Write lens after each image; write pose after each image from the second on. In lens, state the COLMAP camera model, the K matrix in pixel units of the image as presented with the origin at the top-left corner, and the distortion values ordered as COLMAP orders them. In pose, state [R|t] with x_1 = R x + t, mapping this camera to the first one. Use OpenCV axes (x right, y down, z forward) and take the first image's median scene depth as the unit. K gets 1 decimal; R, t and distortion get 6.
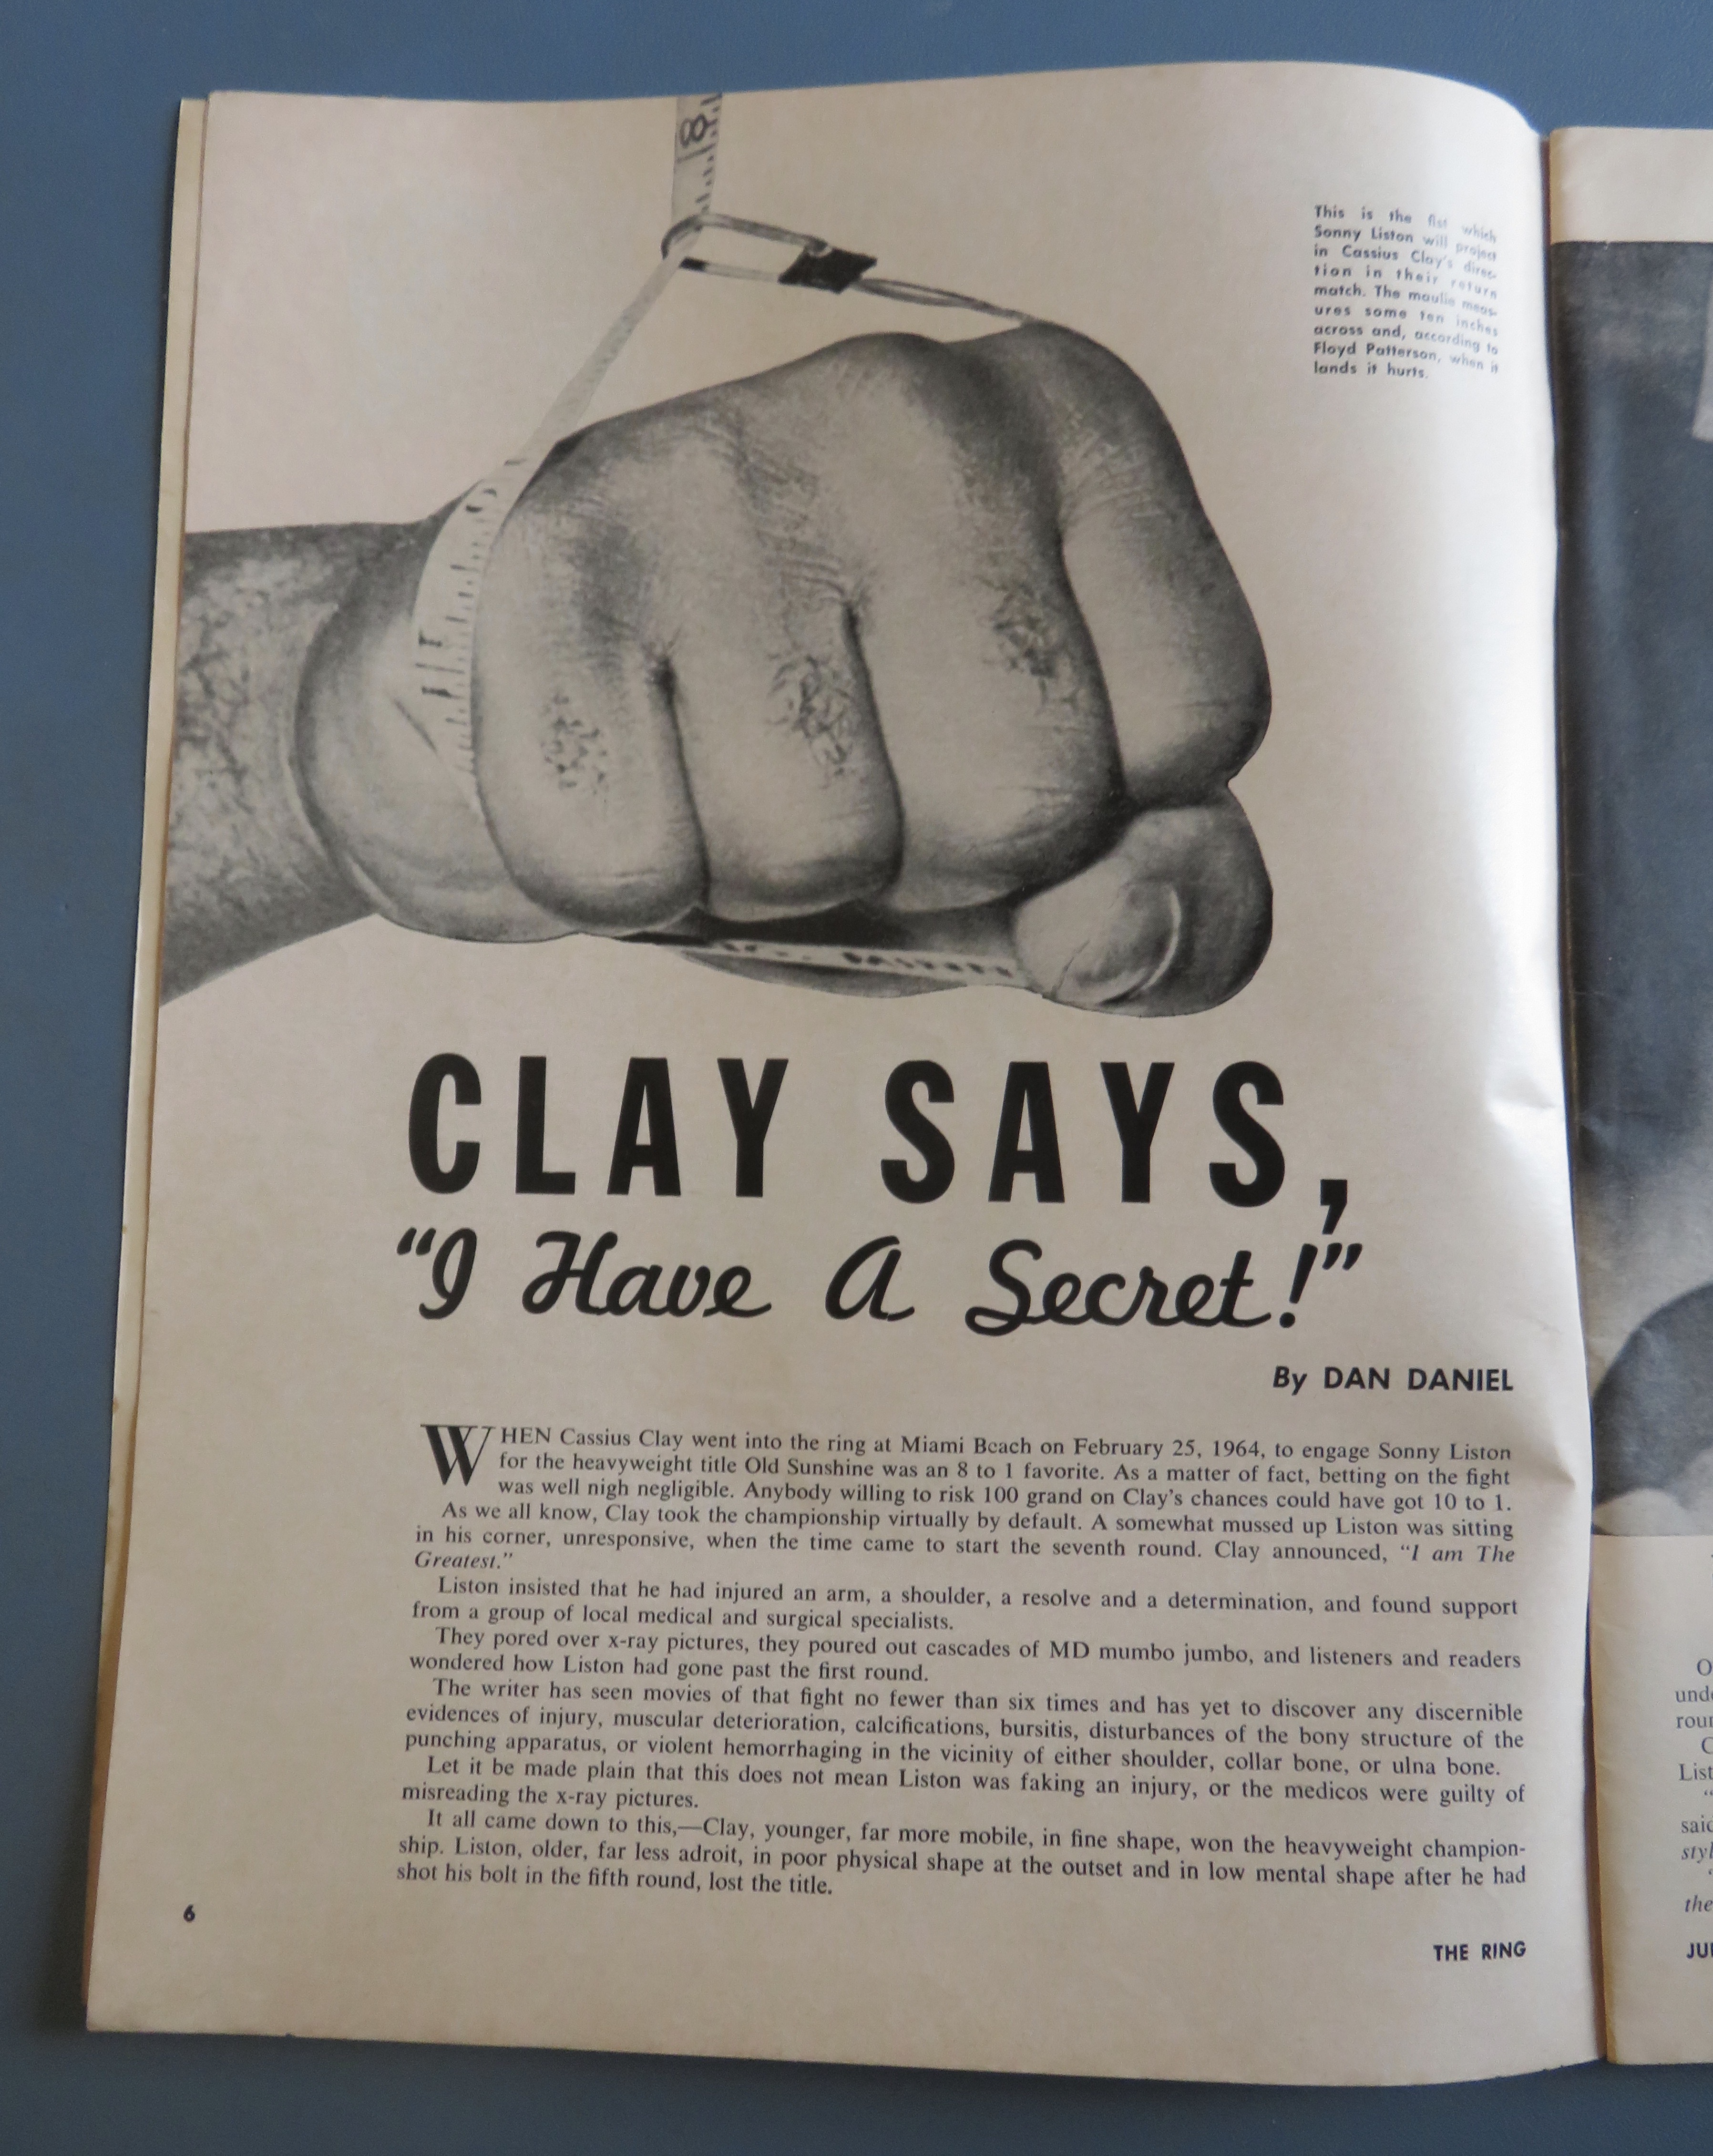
lens RADIAL K [[882.5, 0, 856.4], [0, 882.5, 1079.5], [0, 0, 1]] dist [0.001587, -0.001126]
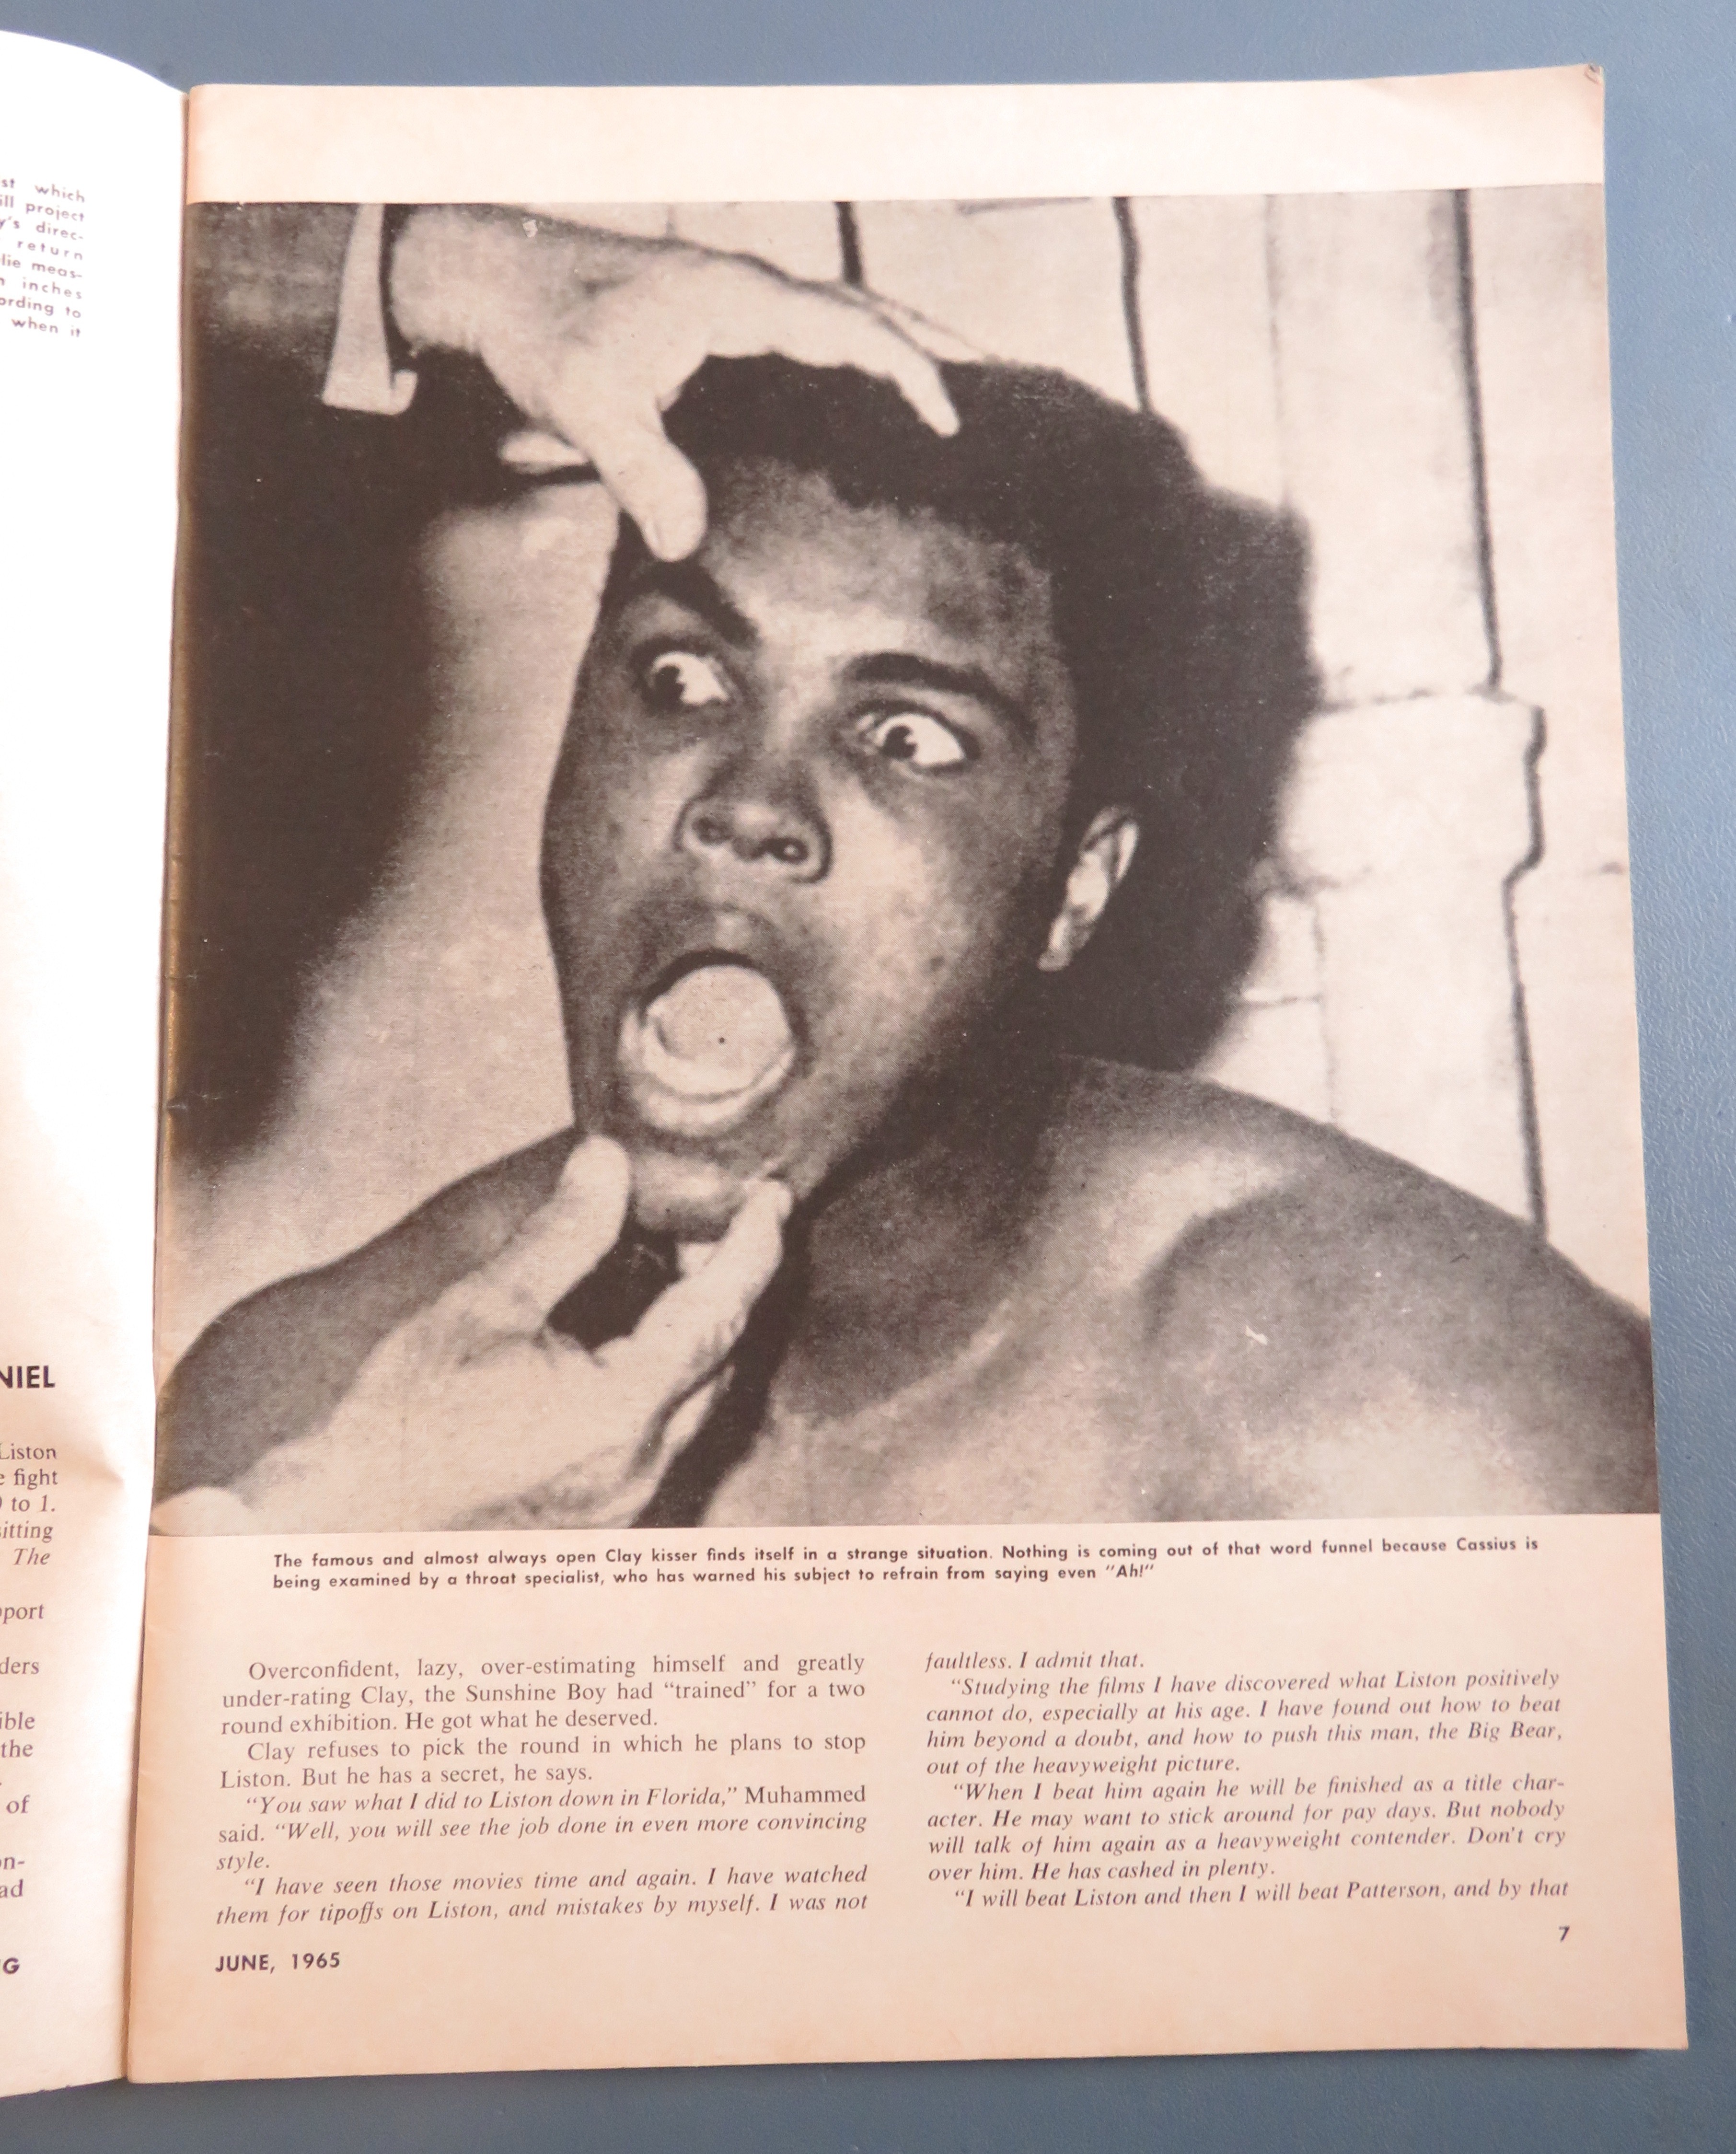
lens RADIAL K [[867.1, 0, 875.9], [0, 867.1, 1072.9], [0, 0, 1]] dist [-0.000595, -0.000203]
pose [[0.999927, -0.009760, 0.007174, 1.602838], [0.009755, 0.999952, 0.000730, 0.015100], [-0.007181, -0.000660, 0.999974, 0.043259]]
